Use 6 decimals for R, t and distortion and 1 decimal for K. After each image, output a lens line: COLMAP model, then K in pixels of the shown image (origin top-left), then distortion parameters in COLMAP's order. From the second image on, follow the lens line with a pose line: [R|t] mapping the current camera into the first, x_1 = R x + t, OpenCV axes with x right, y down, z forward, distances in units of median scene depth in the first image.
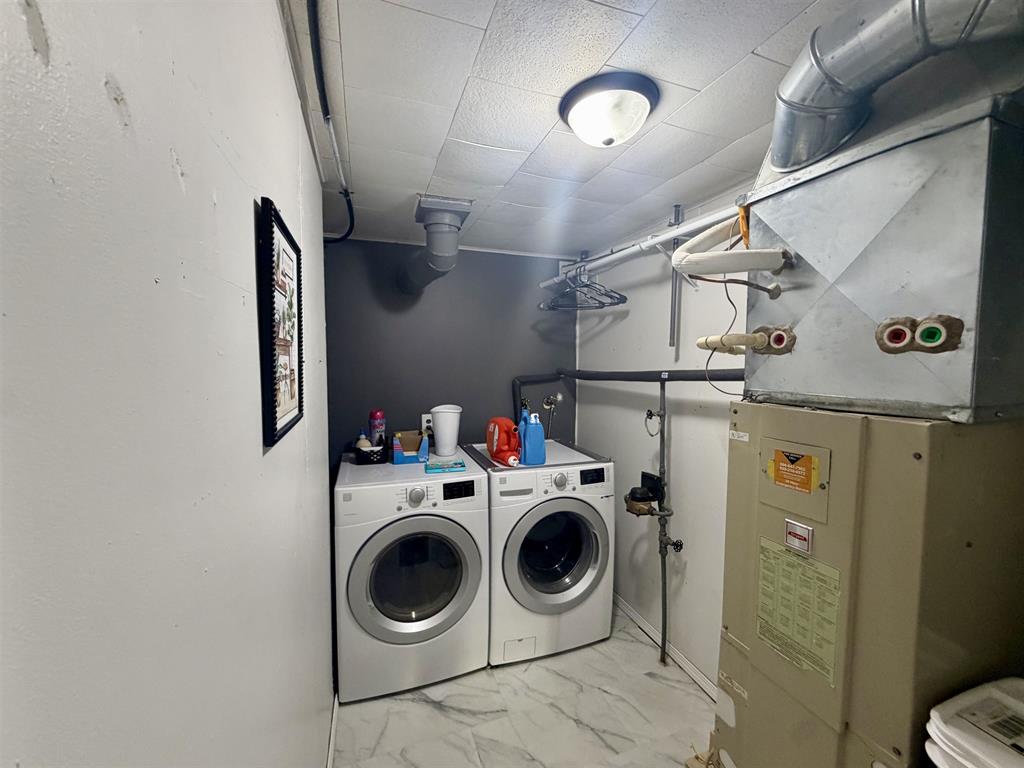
lens RADIAL K [[406.9, 0, 510.1], [0, 406.9, 383.7], [0, 0, 1]] dist [-0.002825, -0.000042]
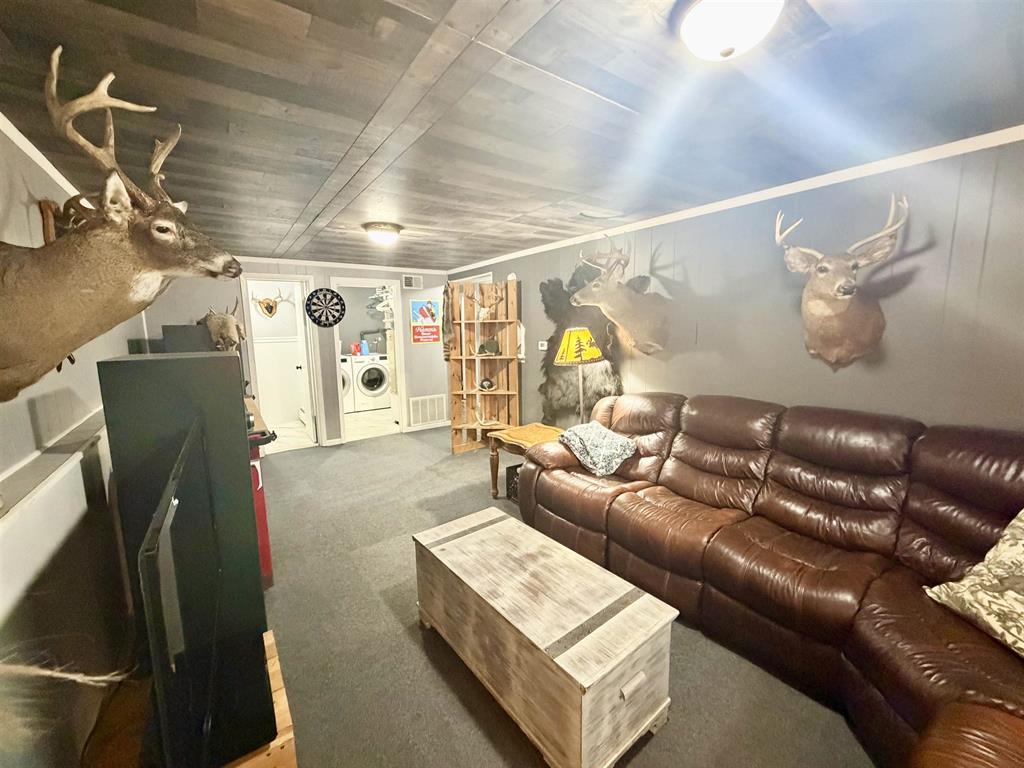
lens RADIAL K [[406.9, 0, 513.2], [0, 406.9, 381.9], [0, 0, 1]] dist [-0.002825, -0.000042]
pose [[0.957249, -0.060666, 0.282832, 0.268861], [0.038890, 0.995874, 0.081987, 0.188023], [-0.286639, -0.067482, 0.955659, -2.647960]]
